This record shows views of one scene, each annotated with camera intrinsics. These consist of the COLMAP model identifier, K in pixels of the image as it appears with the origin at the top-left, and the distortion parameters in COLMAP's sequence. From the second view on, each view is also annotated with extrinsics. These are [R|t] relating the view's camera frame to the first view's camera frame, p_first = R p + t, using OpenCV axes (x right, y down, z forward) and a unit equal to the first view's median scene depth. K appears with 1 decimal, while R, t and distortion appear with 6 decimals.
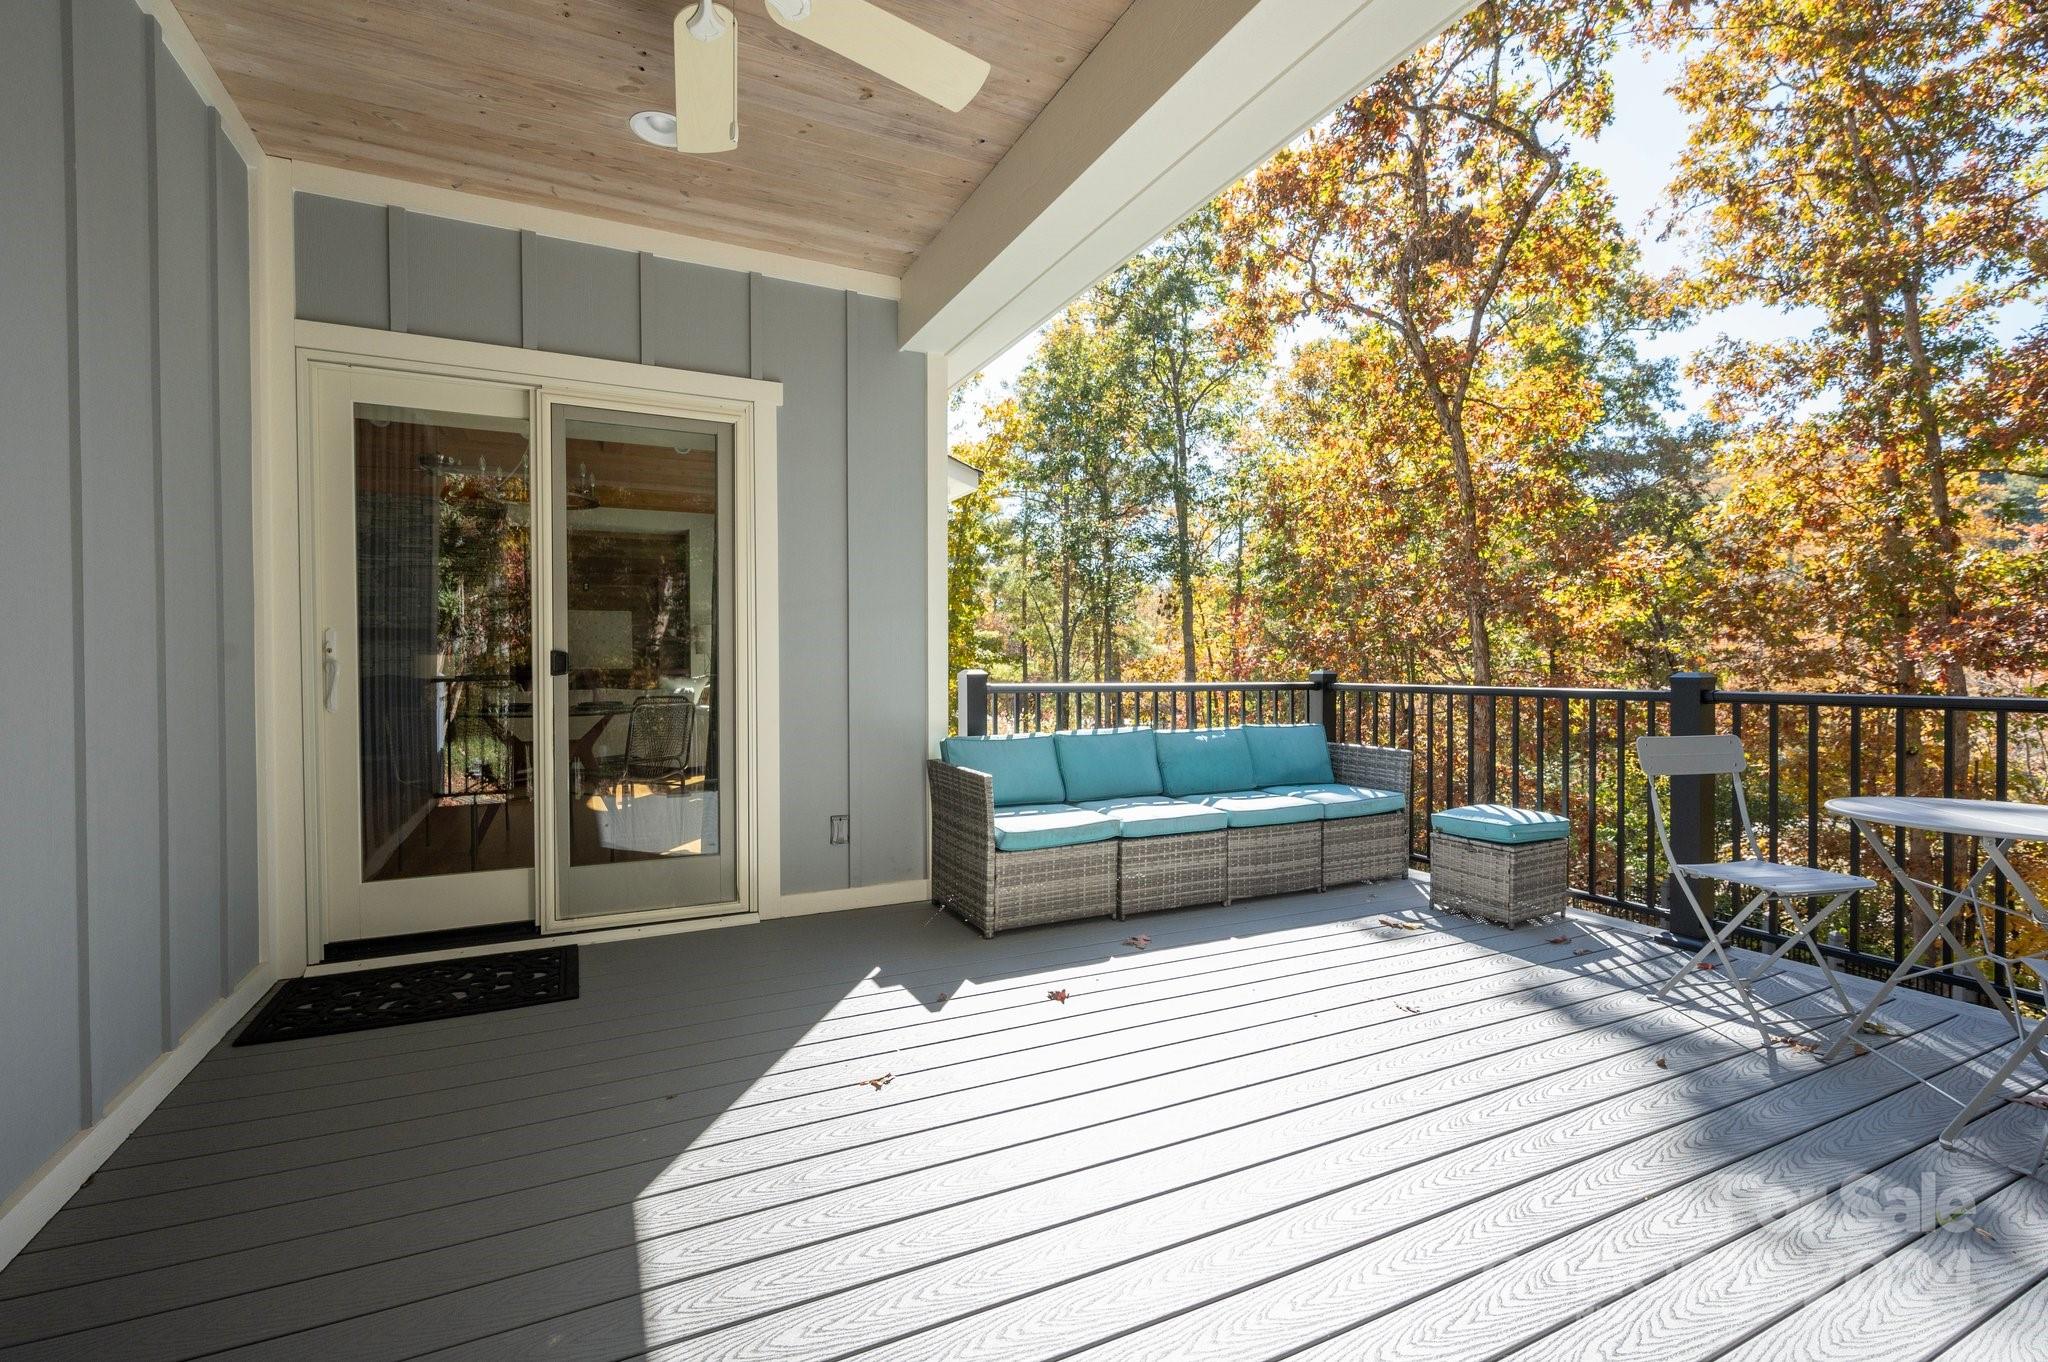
lens RADIAL K [[945.7, 0, 1028.7], [0, 945.7, 680.5], [0, 0, 1]] dist [-0.003859, 0.000059]
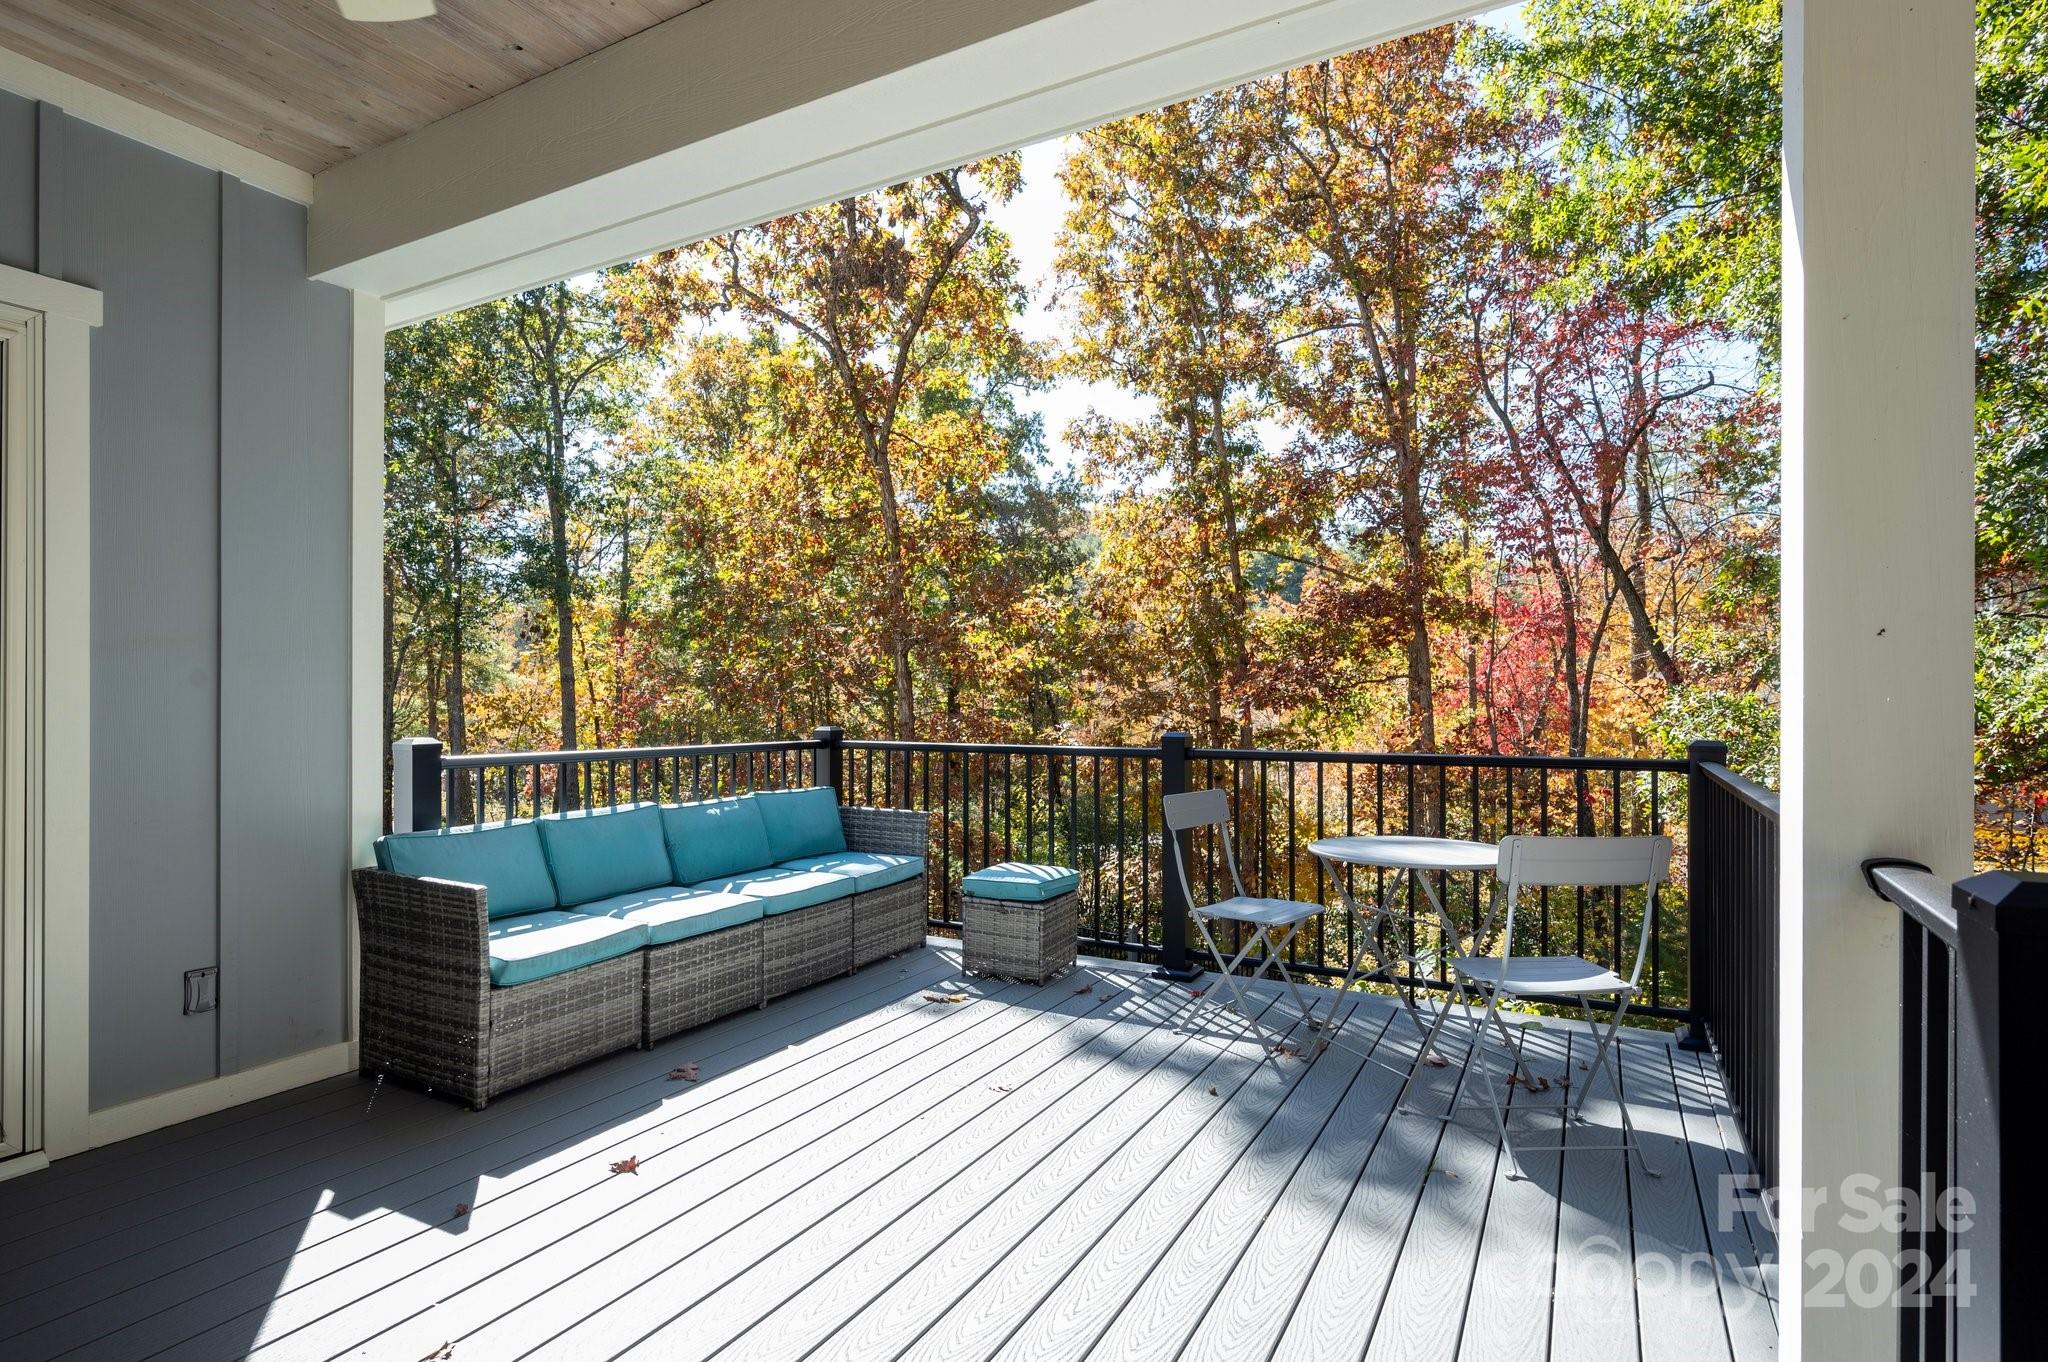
lens RADIAL K [[1082.5, 0, 1029.0], [0, 1082.5, 686.1], [0, 0, 1]] dist [-0.000629, -0.000164]
pose [[0.805278, 0.007957, 0.592845, -0.158389], [0.004110, 0.999811, -0.019001, -0.030498], [-0.592884, 0.017738, 0.805093, 0.050334]]
